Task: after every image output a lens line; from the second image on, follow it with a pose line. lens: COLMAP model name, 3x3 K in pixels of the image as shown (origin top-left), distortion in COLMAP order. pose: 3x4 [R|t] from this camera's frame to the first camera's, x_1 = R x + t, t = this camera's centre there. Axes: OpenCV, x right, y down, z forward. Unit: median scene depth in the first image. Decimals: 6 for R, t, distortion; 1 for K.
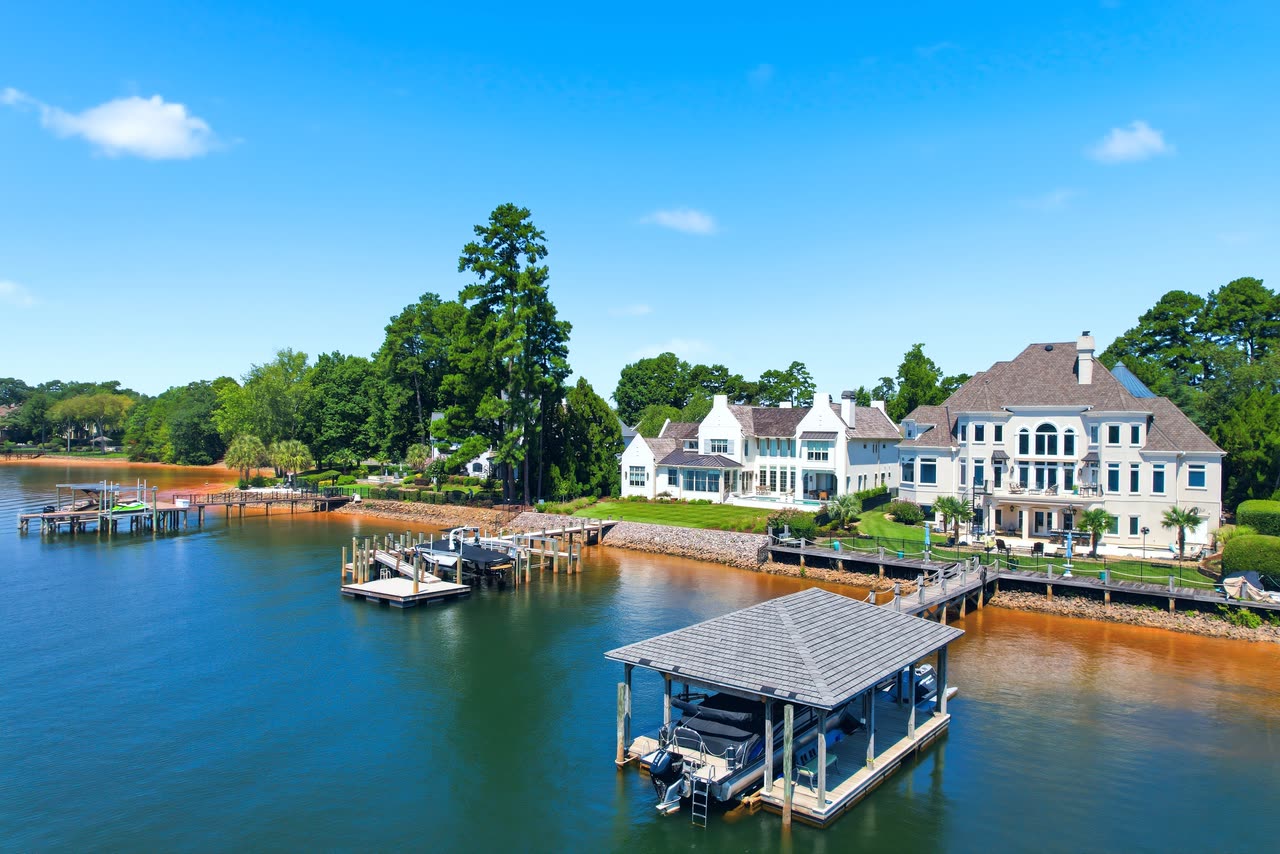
lens RADIAL K [[792.0, 0, 640.0], [0, 792.0, 427.0], [0, 0, 1]] dist [-0.078283, 0.065236]
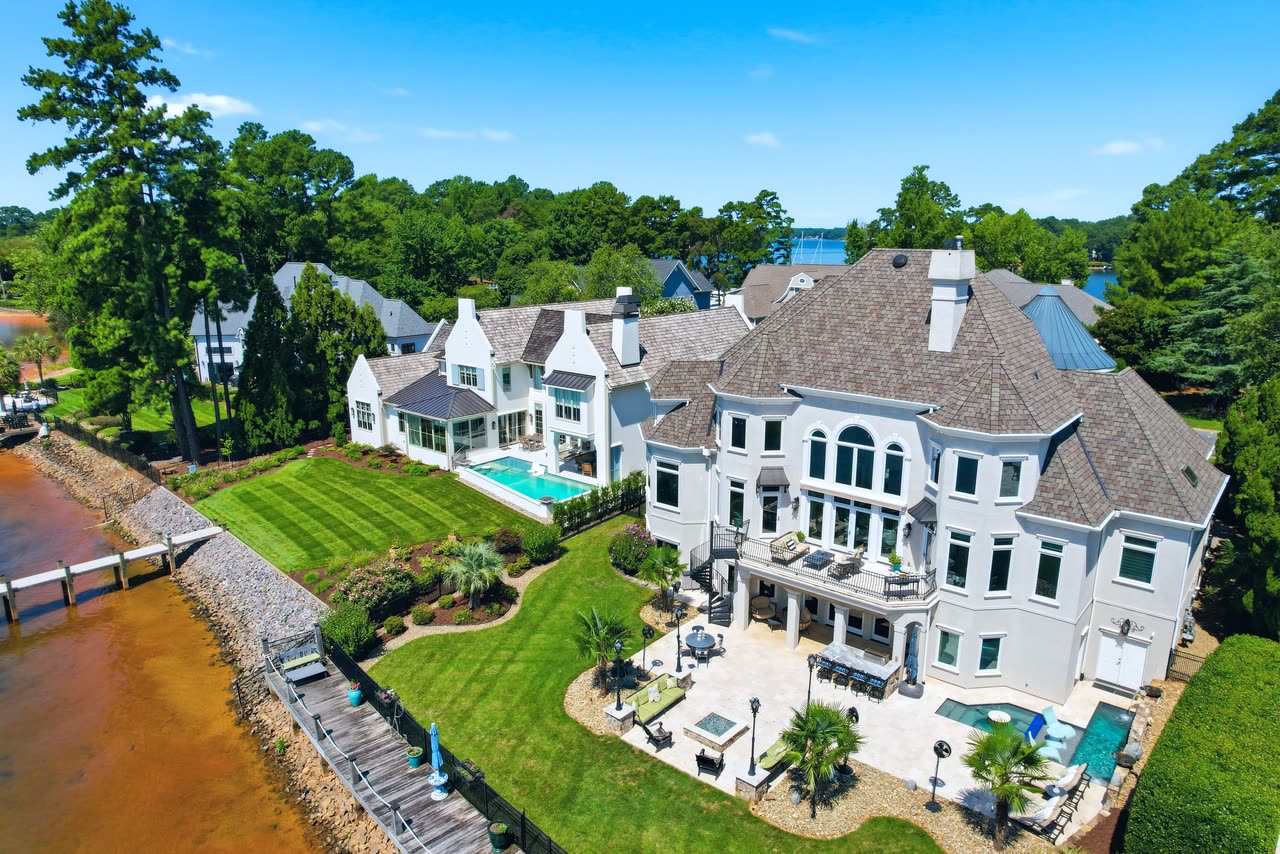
lens RADIAL K [[792.0, 0, 640.0], [0, 792.0, 427.0], [0, 0, 1]] dist [-0.078283, 0.065236]
pose [[0.994278, 0.009002, -0.106447, 0.426453], [0.017357, 0.969589, 0.244123, -0.127318], [0.105408, -0.244574, 0.963884, 0.485063]]
